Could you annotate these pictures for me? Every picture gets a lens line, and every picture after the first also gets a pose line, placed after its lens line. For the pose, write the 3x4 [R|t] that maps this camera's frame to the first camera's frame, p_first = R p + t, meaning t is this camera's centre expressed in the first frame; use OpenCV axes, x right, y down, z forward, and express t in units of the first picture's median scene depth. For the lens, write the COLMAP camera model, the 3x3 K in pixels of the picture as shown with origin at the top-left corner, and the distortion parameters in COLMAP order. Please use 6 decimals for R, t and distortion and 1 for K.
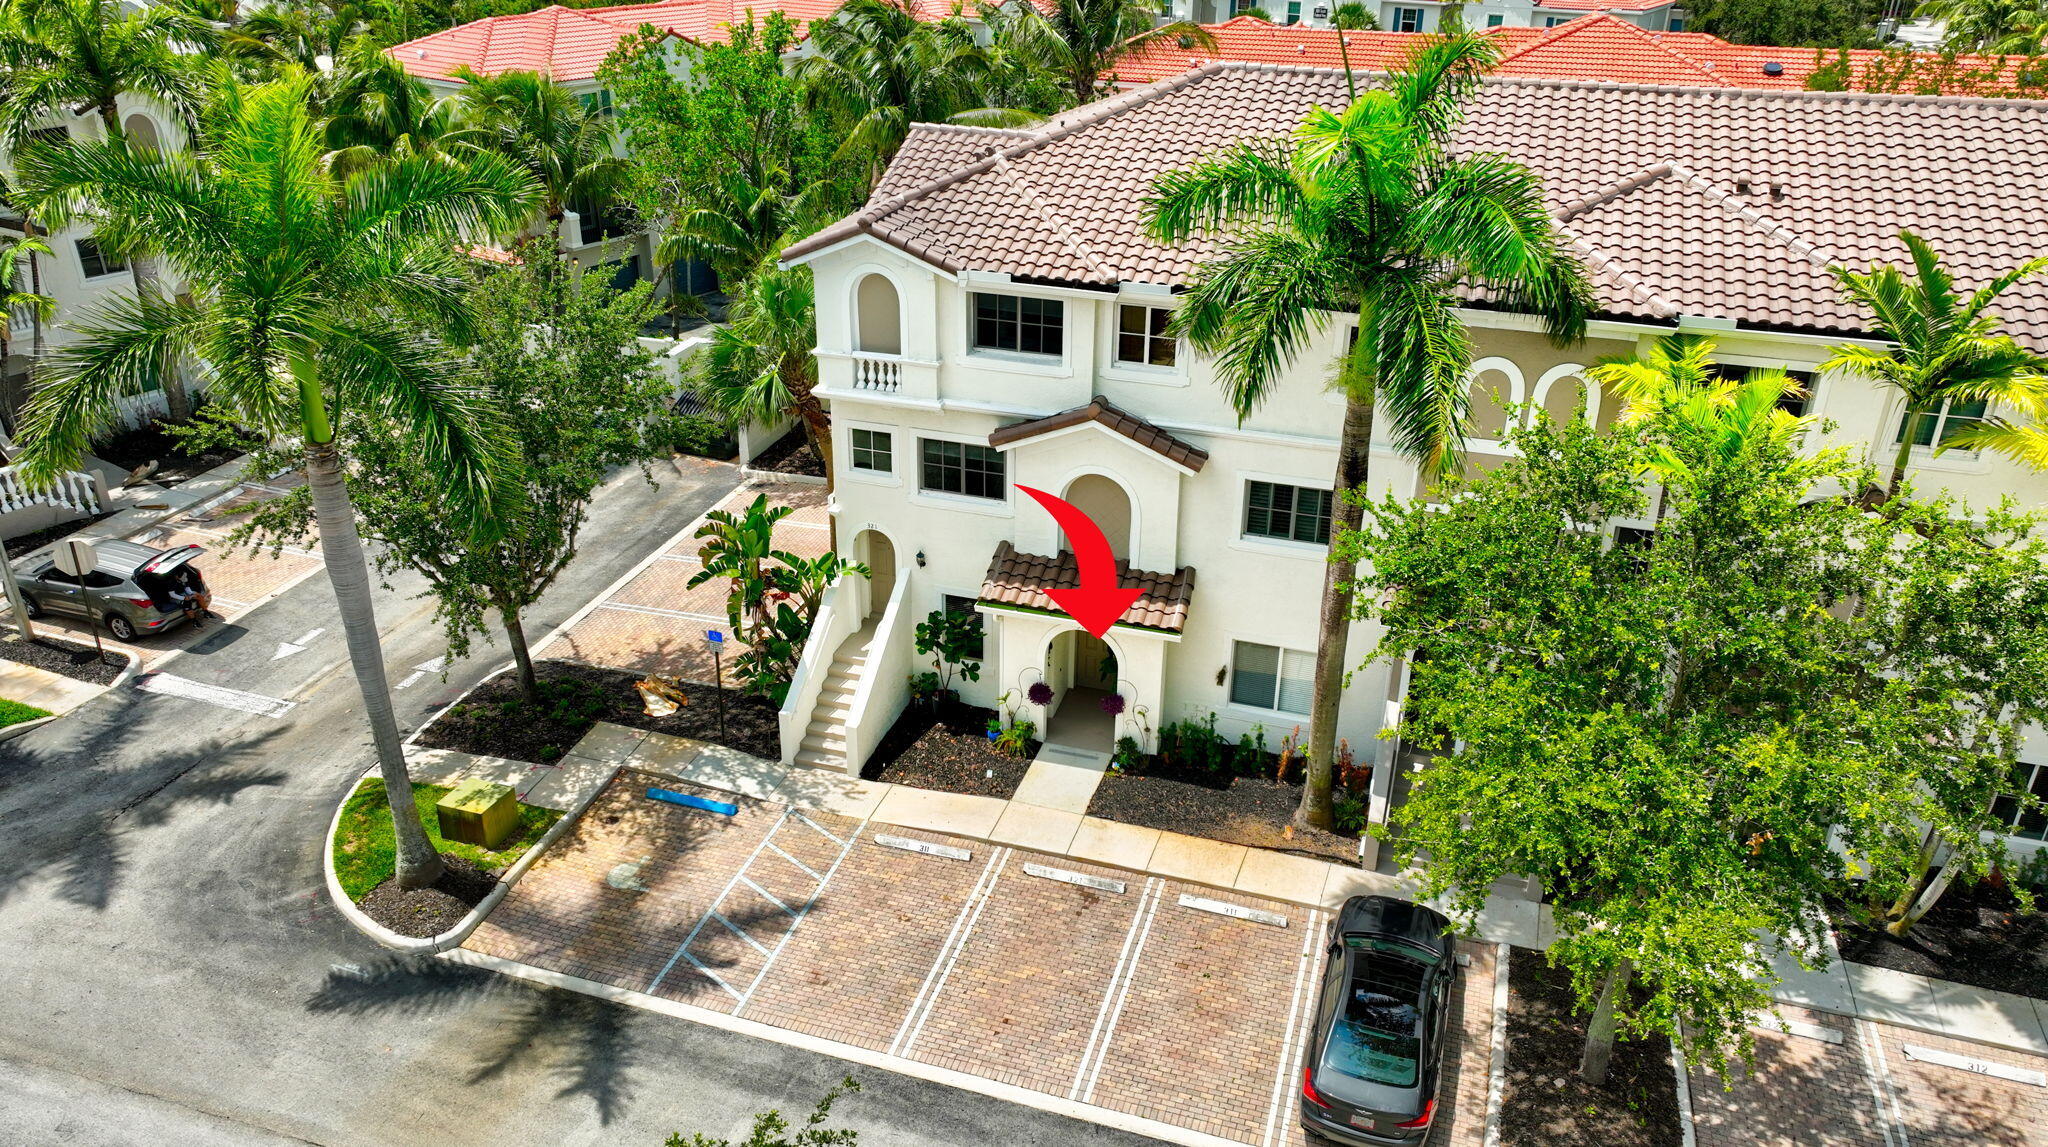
lens RADIAL K [[1447.3, 0, 1026.4], [0, 1447.3, 566.9], [0, 0, 1]] dist [-0.000390, 0.008677]
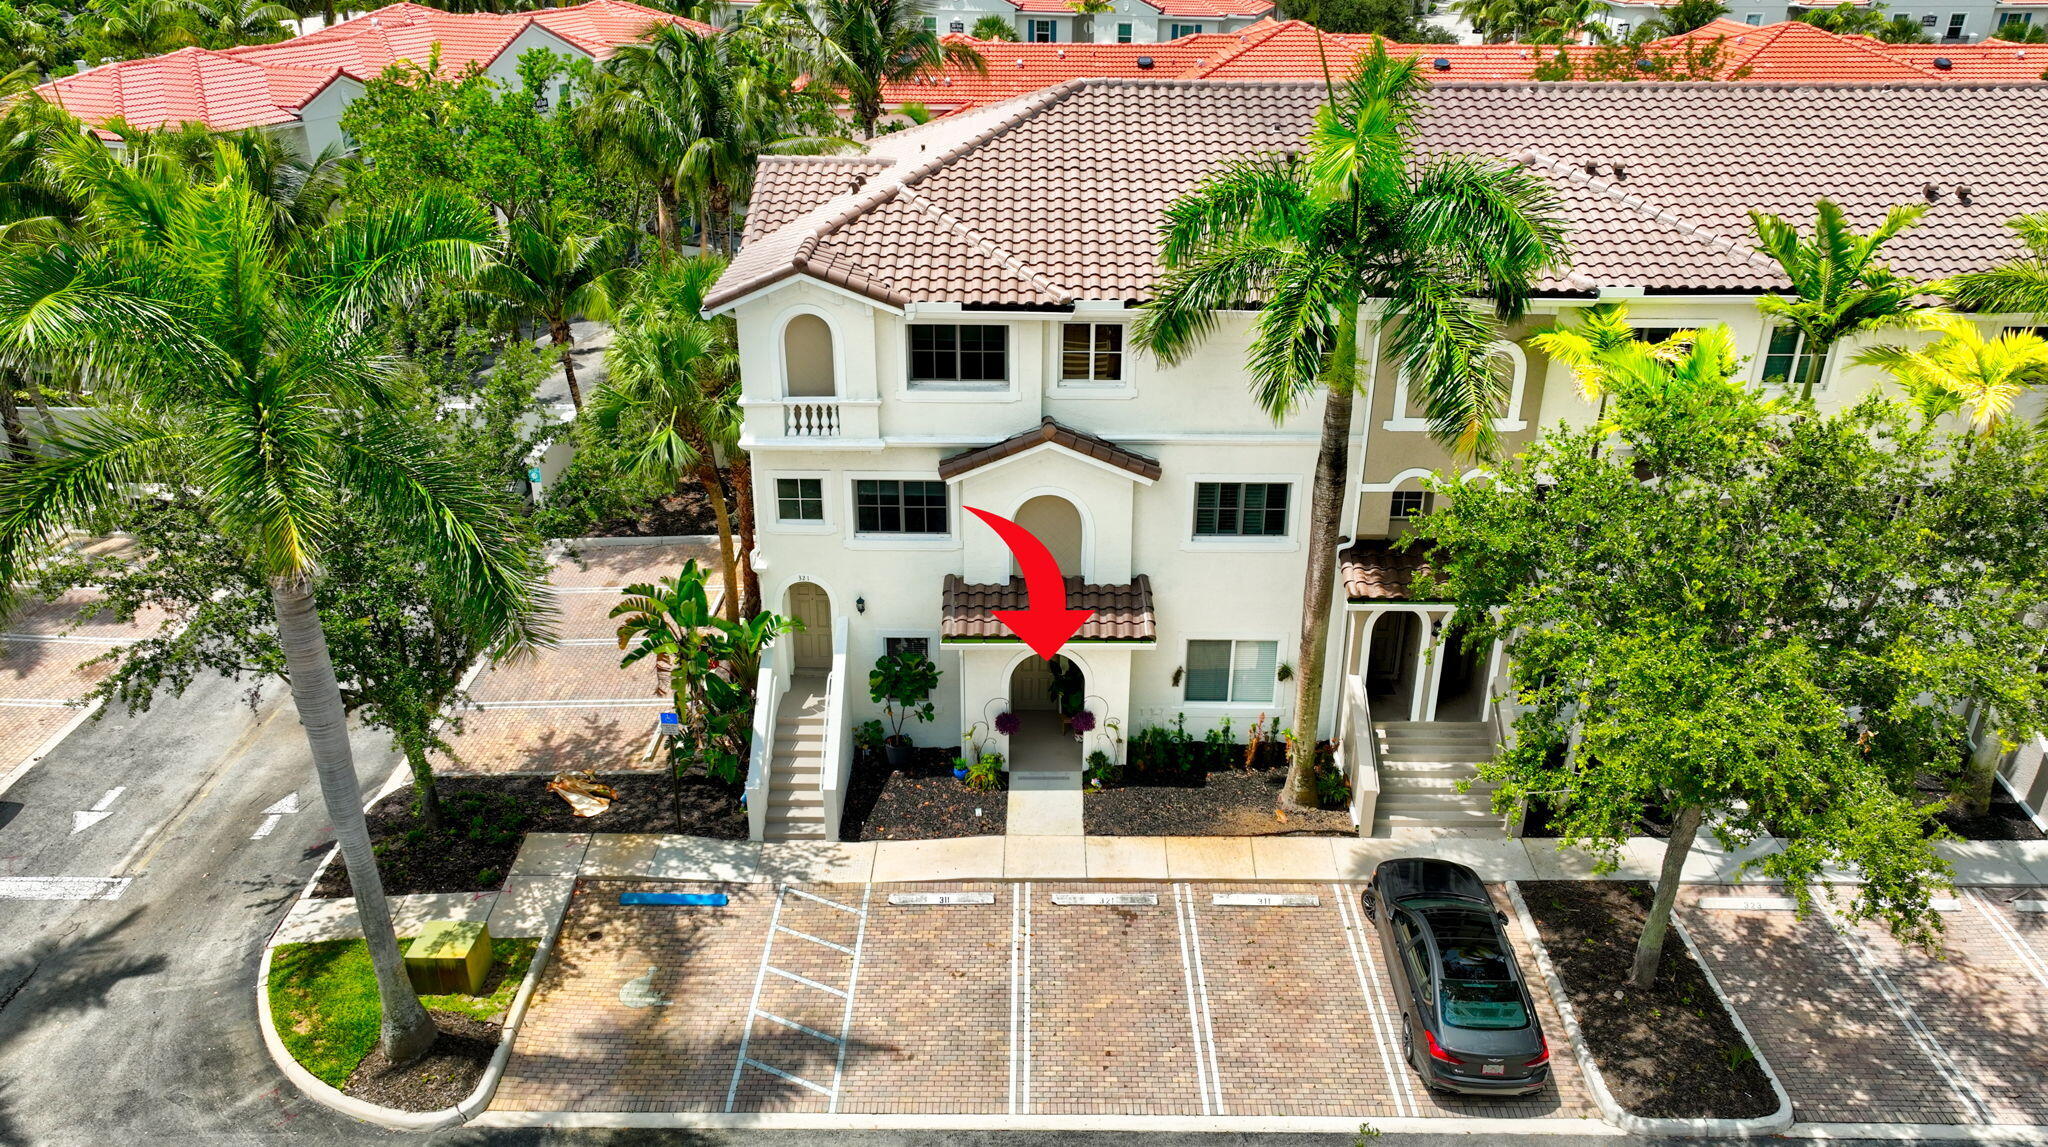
lens RADIAL K [[1447.3, 0, 1026.4], [0, 1447.3, 566.9], [0, 0, 1]] dist [-0.000390, 0.008677]
pose [[0.954458, -0.133199, 0.266961, -0.240106], [0.135844, 0.990693, 0.008622, -0.025848], [-0.265625, 0.028035, 0.963669, 0.046326]]
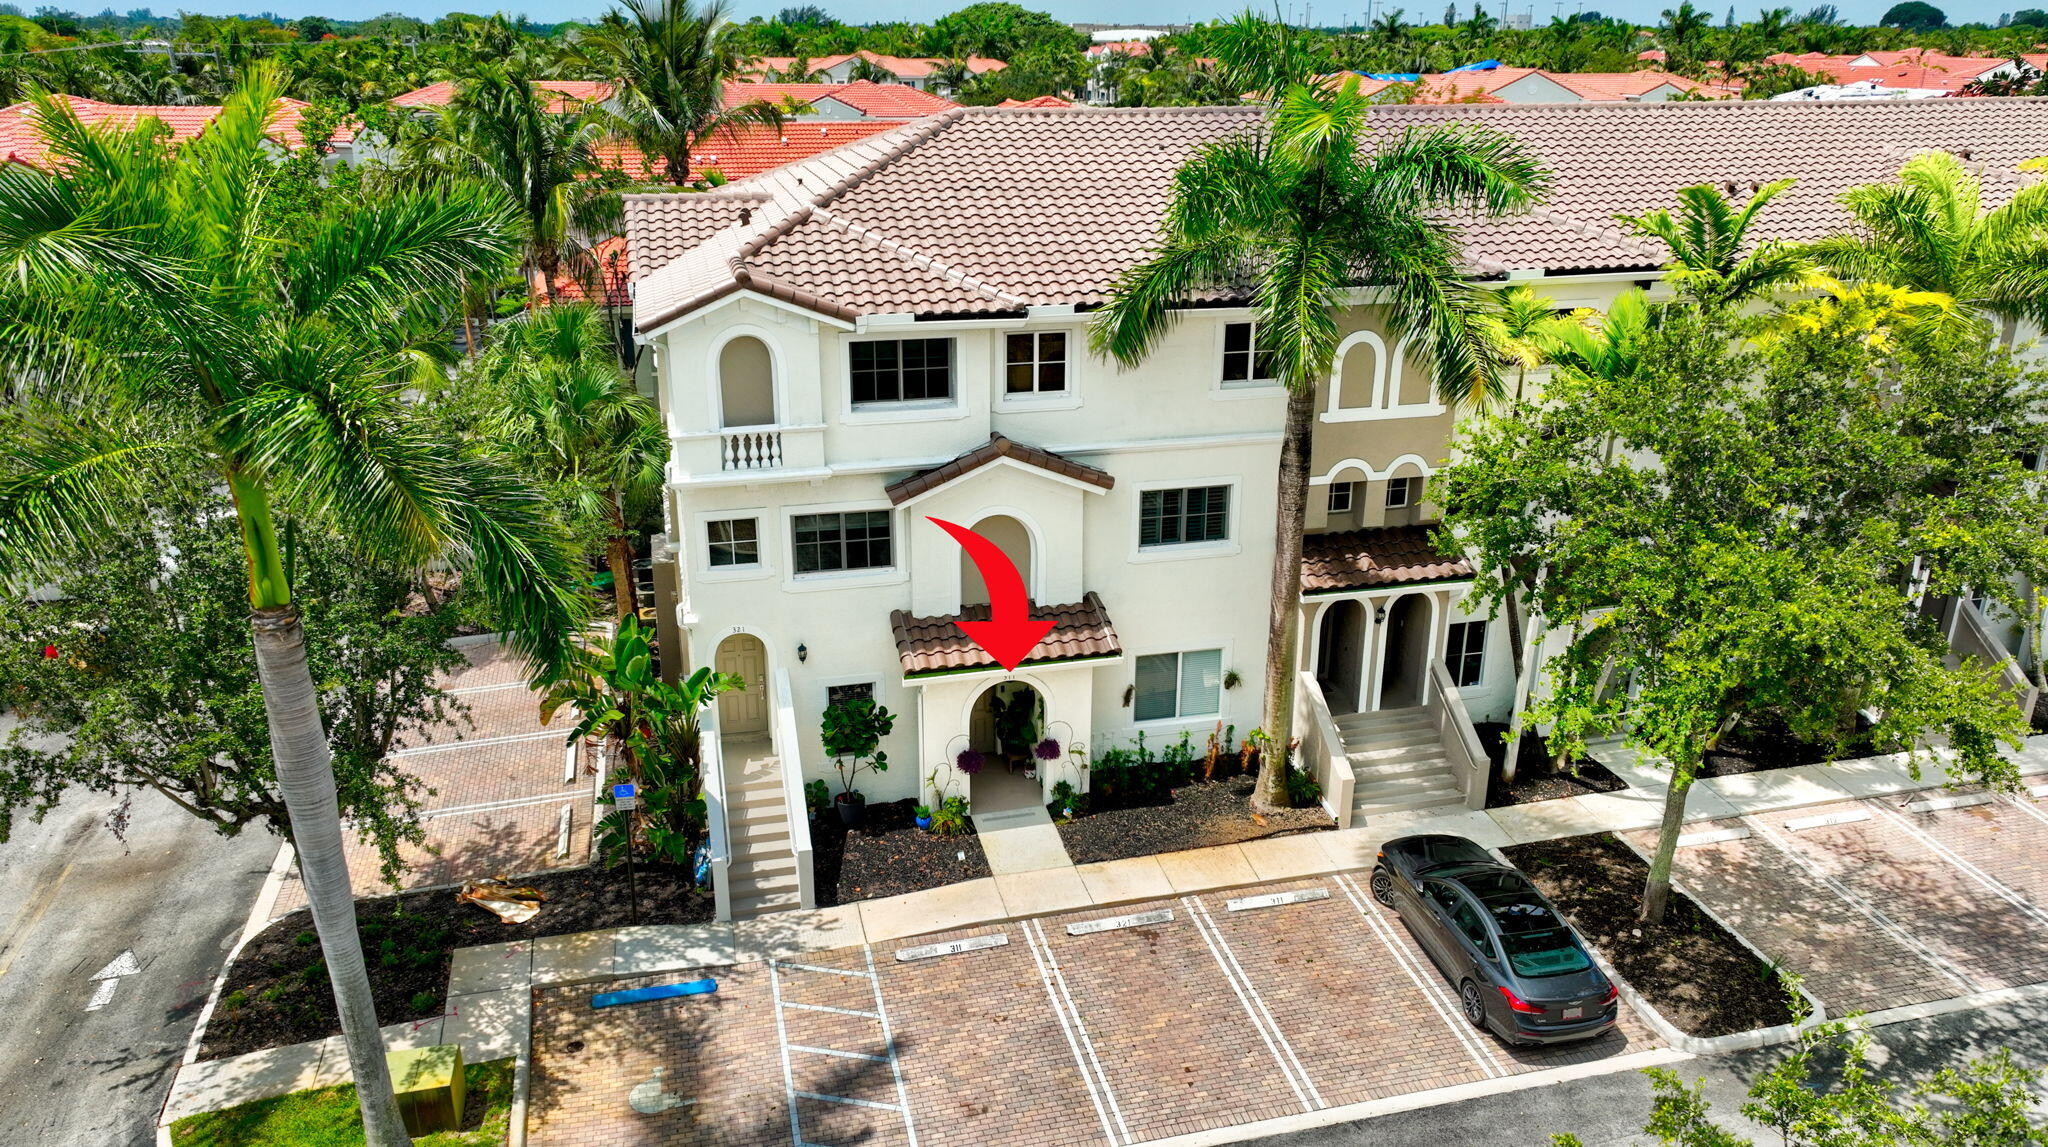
lens RADIAL K [[1447.3, 0, 1026.4], [0, 1447.3, 566.9], [0, 0, 1]] dist [-0.000390, 0.008677]
pose [[0.849720, -0.190149, 0.491752, -0.417245], [0.235397, 0.971400, -0.031135, 0.003816], [-0.471768, 0.142213, 0.870178, 0.162779]]
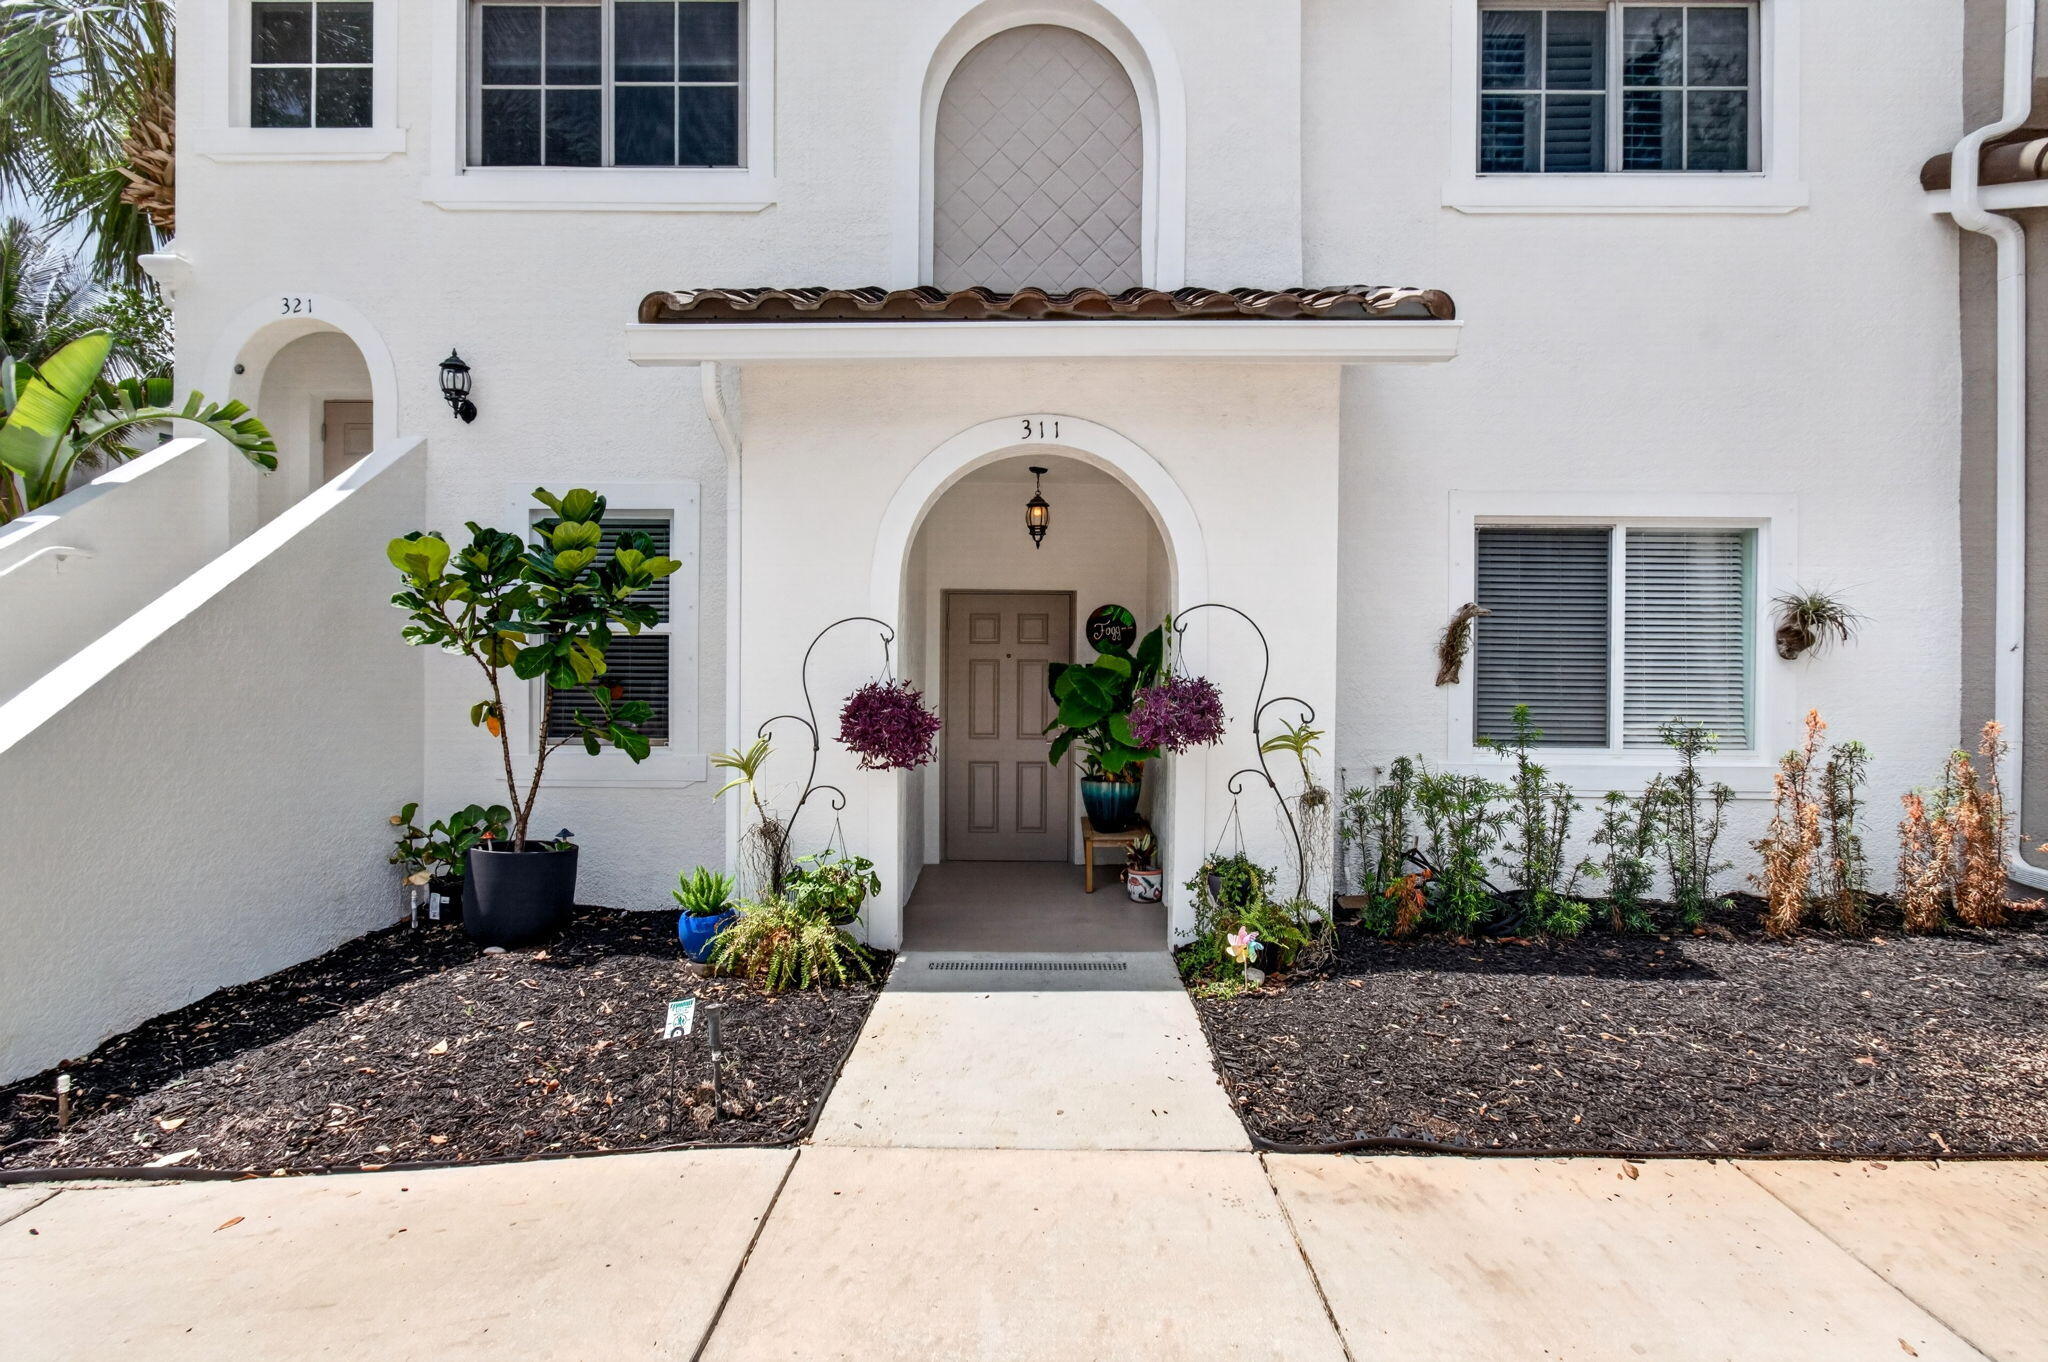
lens RADIAL K [[1130.9, 0, 1027.6], [0, 1130.9, 652.0], [0, 0, 1]] dist [0.000056, -0.000184]
pose [[0.954481, -0.001011, 0.298269, -0.031173], [0.133162, 0.896249, -0.423091, 0.176614], [-0.266895, 0.443550, 0.855588, 0.854319]]
